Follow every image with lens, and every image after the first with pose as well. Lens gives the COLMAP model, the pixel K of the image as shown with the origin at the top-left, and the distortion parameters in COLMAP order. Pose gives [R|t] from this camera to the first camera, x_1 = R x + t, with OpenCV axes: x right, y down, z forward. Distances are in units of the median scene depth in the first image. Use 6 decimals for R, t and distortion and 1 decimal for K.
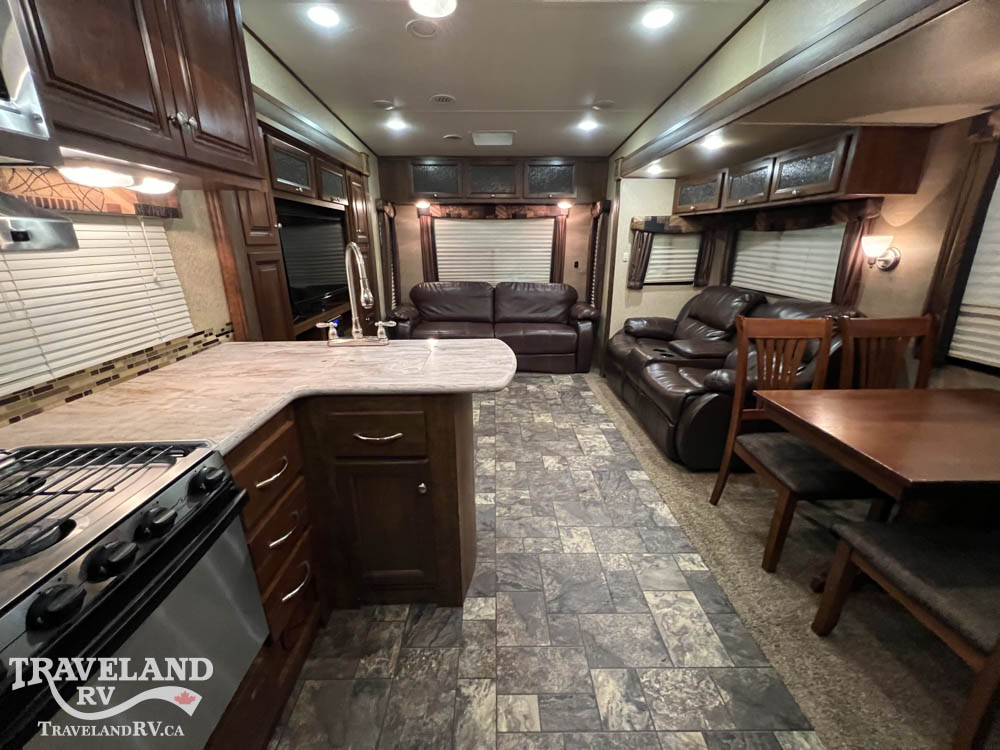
lens RADIAL K [[400.8, 0, 497.7], [0, 400.8, 373.5], [0, 0, 1]] dist [-0.002500, 0.000809]
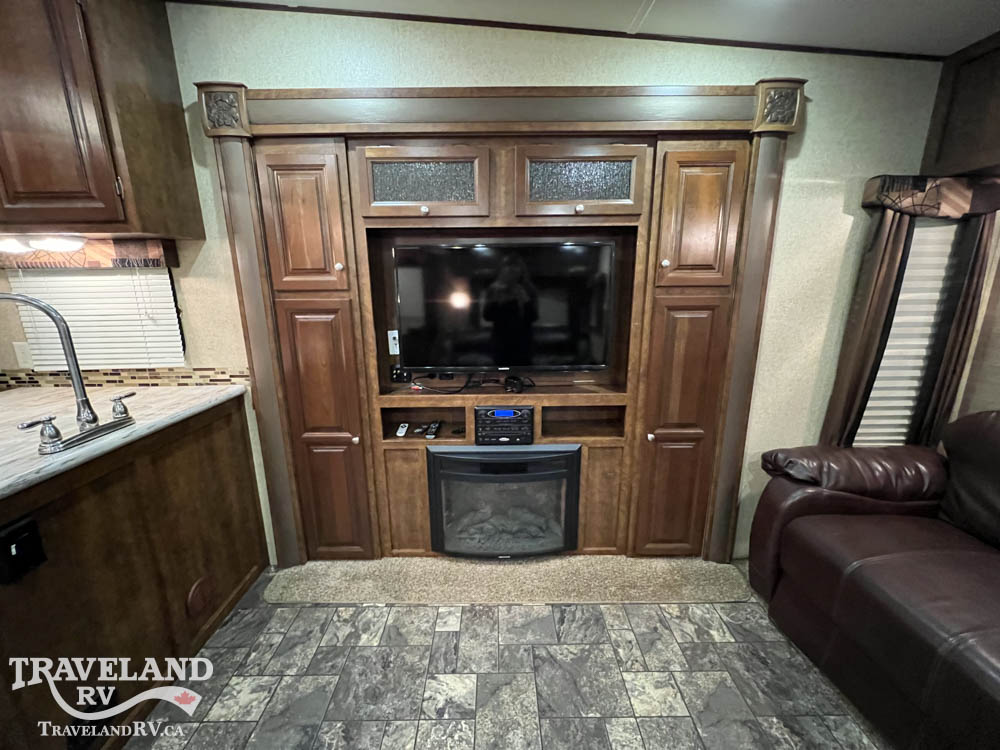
lens RADIAL K [[400.8, 0, 497.6], [0, 400.8, 372.7], [0, 0, 1]] dist [-0.002500, 0.000809]
pose [[-0.000469, 0.227461, -0.973787, 0.207762], [-0.307057, 0.926712, 0.216613, -0.375290], [0.951691, 0.299110, 0.069409, 1.106885]]
